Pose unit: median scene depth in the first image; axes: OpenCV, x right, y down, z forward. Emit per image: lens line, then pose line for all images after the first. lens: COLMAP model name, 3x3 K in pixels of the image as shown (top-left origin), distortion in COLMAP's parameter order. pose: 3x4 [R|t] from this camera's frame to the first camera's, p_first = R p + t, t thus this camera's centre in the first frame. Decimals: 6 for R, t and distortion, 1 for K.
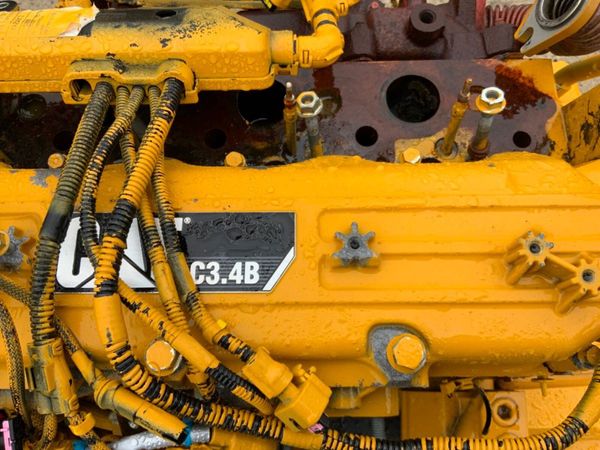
lens RADIAL K [[497.7, 0, 297.8], [0, 497.7, 225.6], [0, 0, 1]] dist [0.038586, -0.075847]
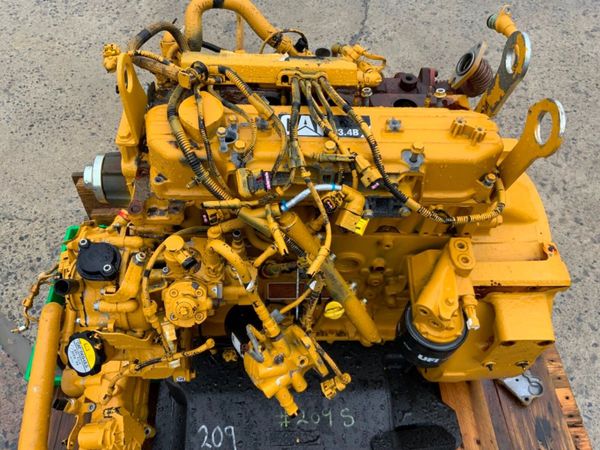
lens RADIAL K [[497.7, 0, 297.8], [0, 497.7, 225.6], [0, 0, 1]] dist [0.038586, -0.075847]
pose [[0.997882, 0.020894, 0.061607, -0.542056], [0.007105, 0.906346, -0.422477, 1.626797], [-0.064665, 0.422019, 0.904278, -1.119819]]
